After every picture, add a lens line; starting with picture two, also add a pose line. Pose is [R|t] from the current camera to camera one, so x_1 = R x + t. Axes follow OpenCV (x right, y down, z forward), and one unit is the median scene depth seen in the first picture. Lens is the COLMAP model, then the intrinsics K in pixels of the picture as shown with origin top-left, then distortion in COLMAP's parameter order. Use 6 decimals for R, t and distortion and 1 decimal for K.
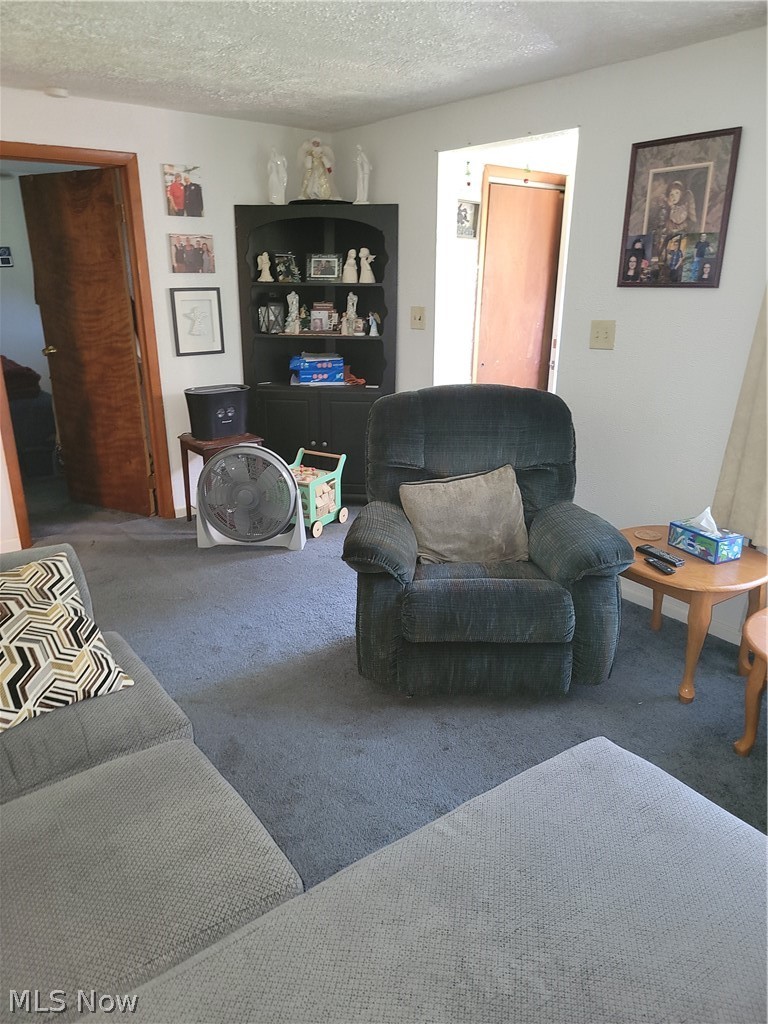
lens RADIAL K [[711.2, 0, 384.0], [0, 711.2, 512.0], [0, 0, 1]] dist [0.076938, -0.063639]
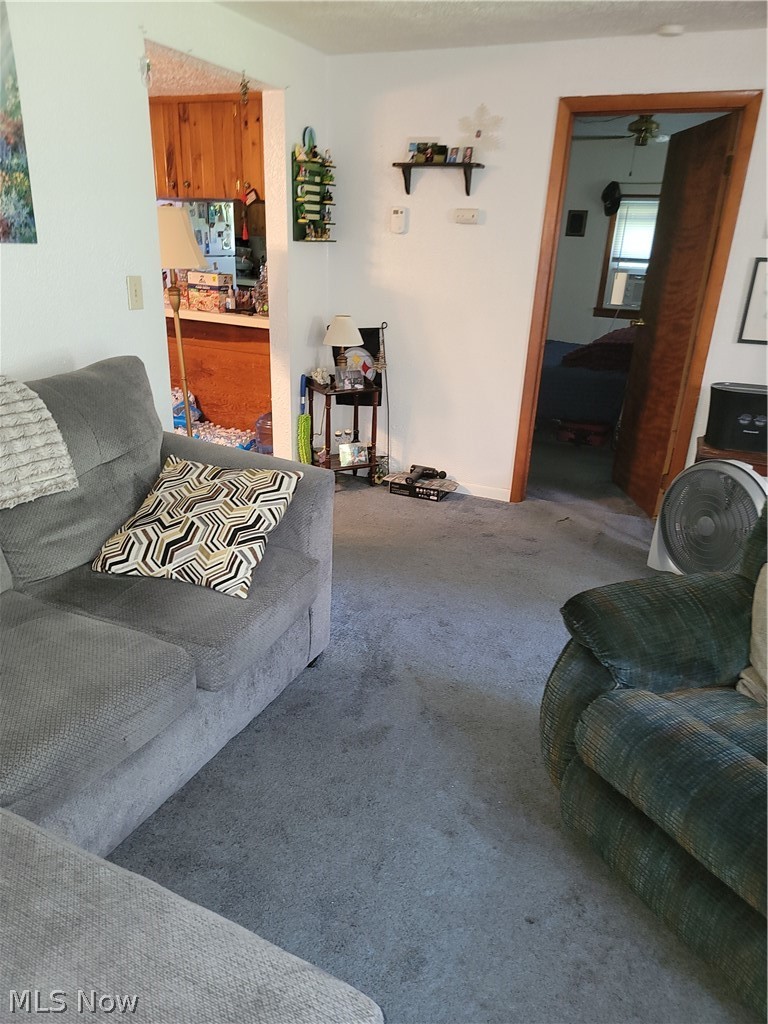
lens RADIAL K [[726.3, 0, 384.0], [0, 726.3, 512.0], [0, 0, 1]] dist [0.091194, -0.066635]
pose [[0.478745, 0.322617, -0.816530, 0.547073], [-0.319009, 0.930392, 0.180565, -0.129335], [0.817947, 0.174036, 0.548338, 0.513012]]
